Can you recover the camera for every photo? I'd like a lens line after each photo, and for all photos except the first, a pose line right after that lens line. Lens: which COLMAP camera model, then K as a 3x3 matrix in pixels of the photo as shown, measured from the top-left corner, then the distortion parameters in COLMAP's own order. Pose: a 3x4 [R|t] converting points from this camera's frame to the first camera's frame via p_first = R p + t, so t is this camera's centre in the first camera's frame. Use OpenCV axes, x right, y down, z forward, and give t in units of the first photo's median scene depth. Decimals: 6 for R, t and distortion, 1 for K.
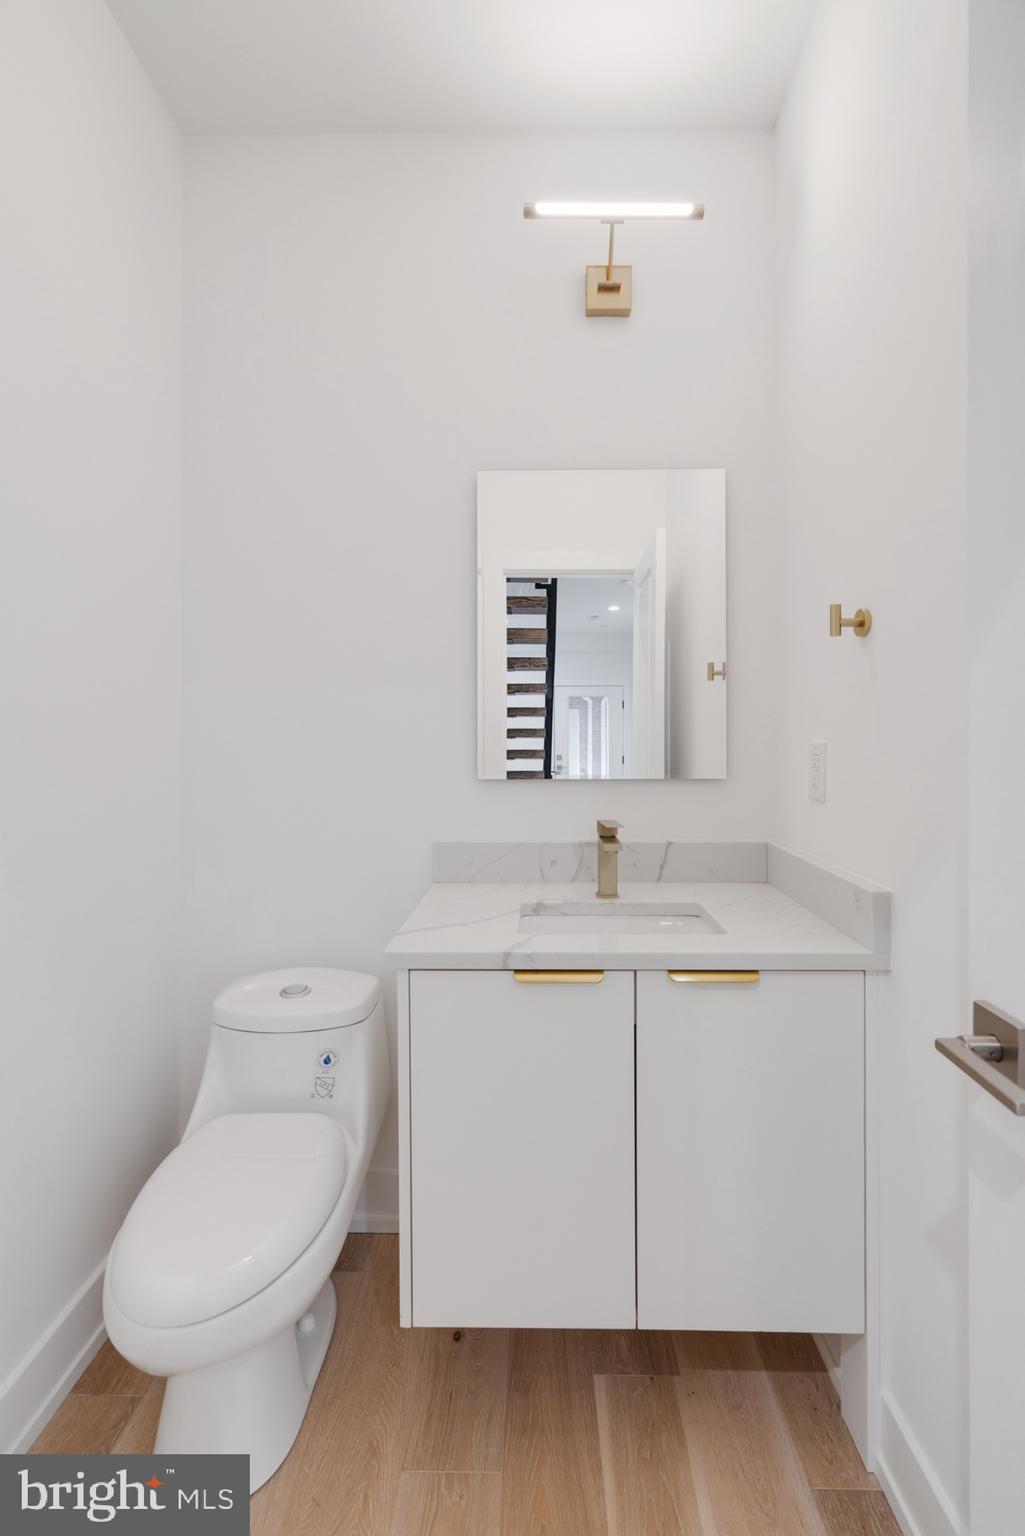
lens RADIAL K [[694.2, 0, 514.1], [0, 694.2, 753.5], [0, 0, 1]] dist [-0.002616, 0.001622]
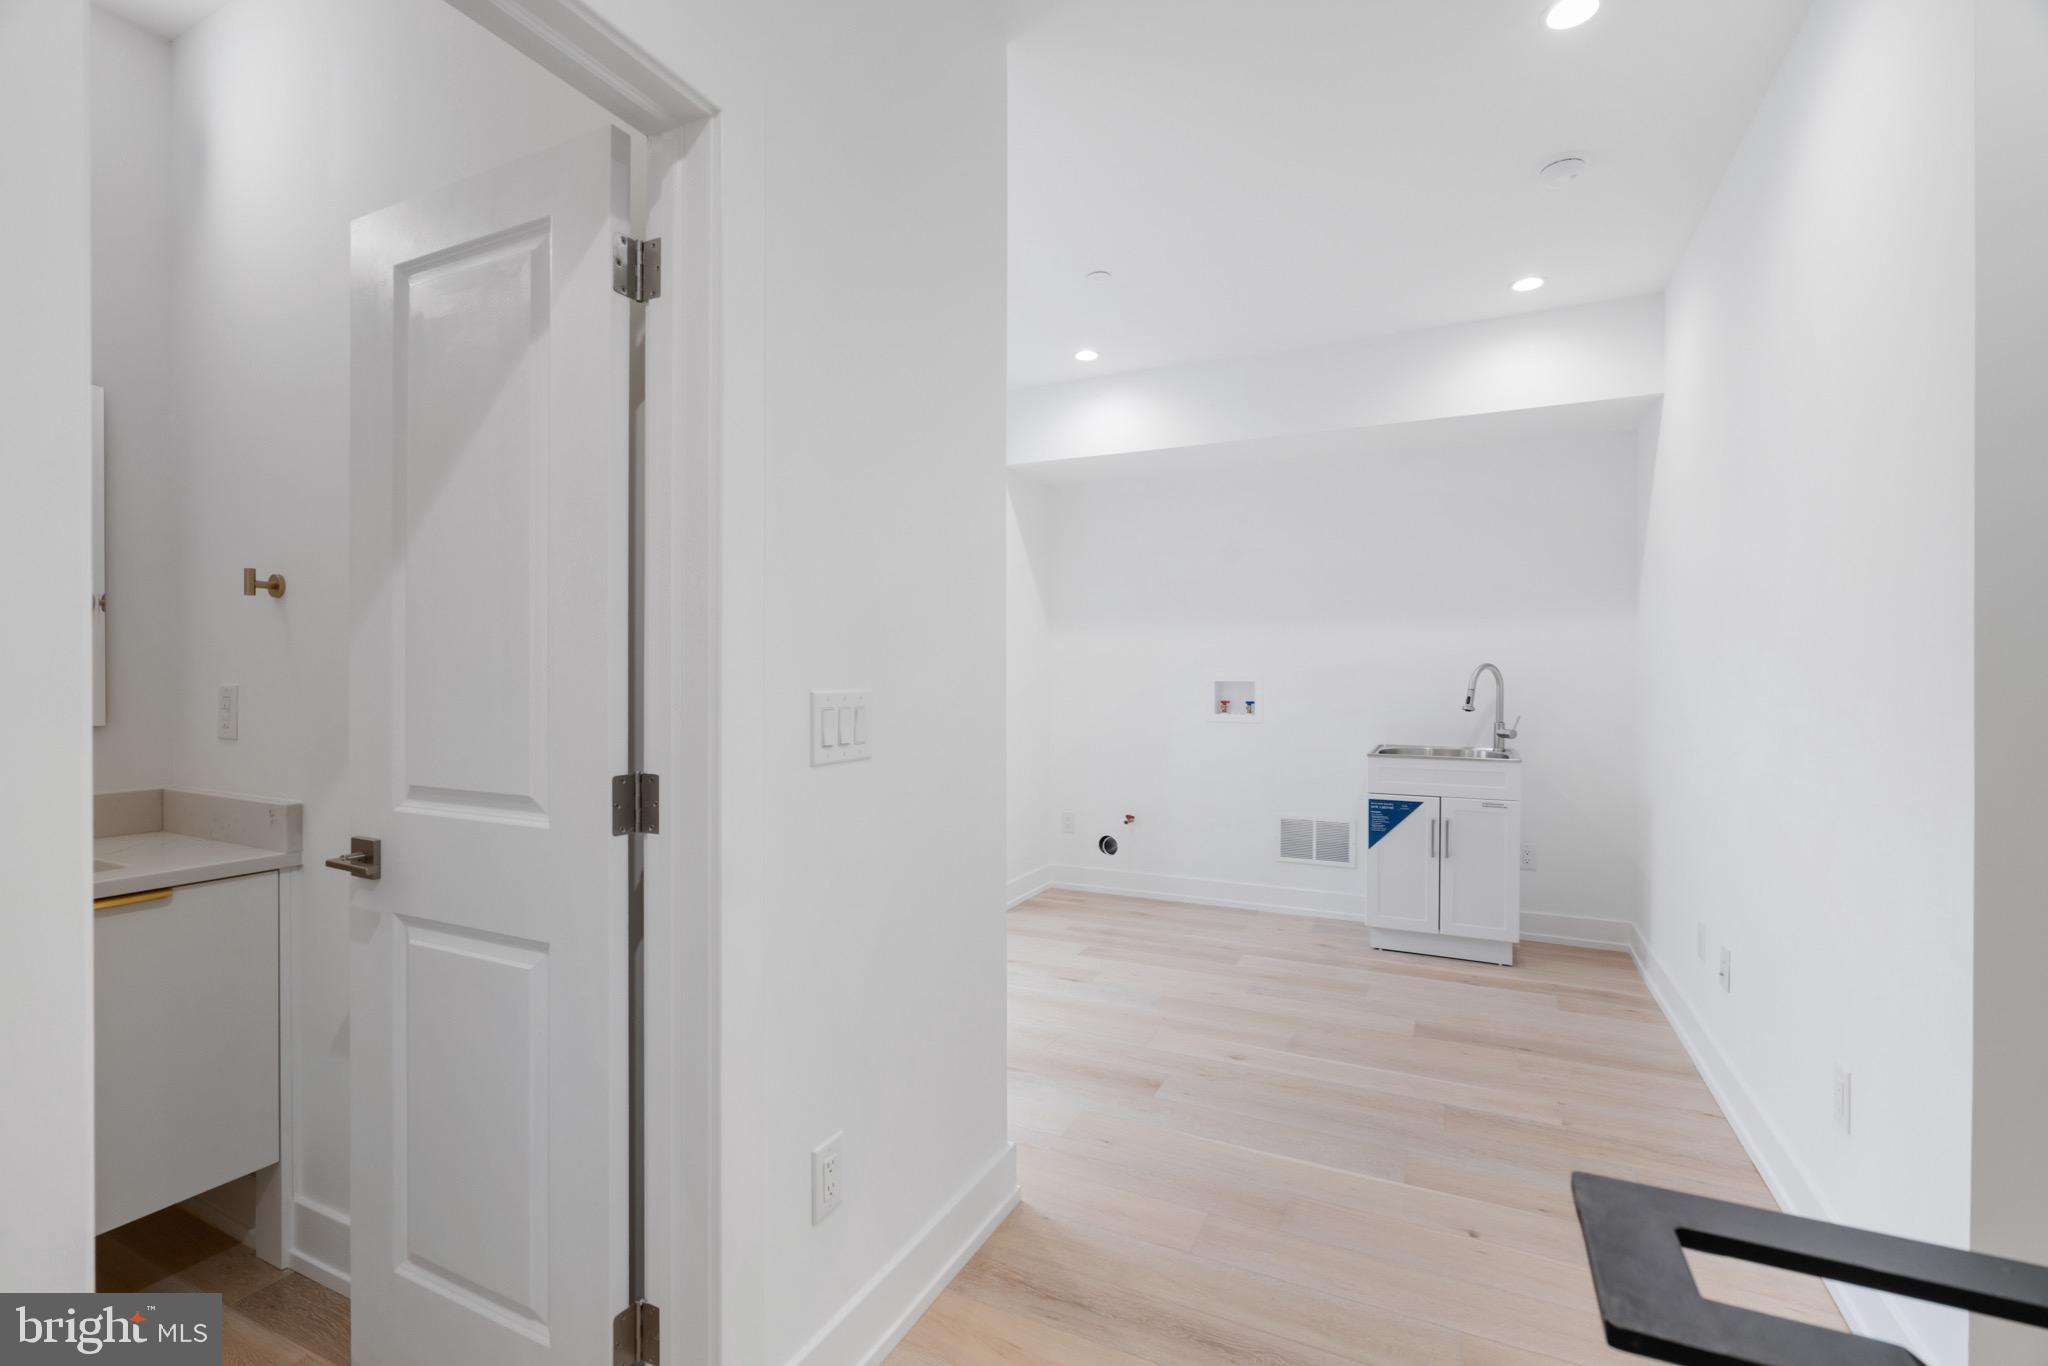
lens RADIAL K [[925.6, 0, 1027.6], [0, 925.6, 680.3], [0, 0, 1]] dist [-0.002616, 0.001622]
pose [[0.410006, 0.008136, 0.912047, -0.434724], [0.013303, 0.999800, -0.014900, 0.016731], [-0.911986, 0.018242, 0.409816, -0.861980]]
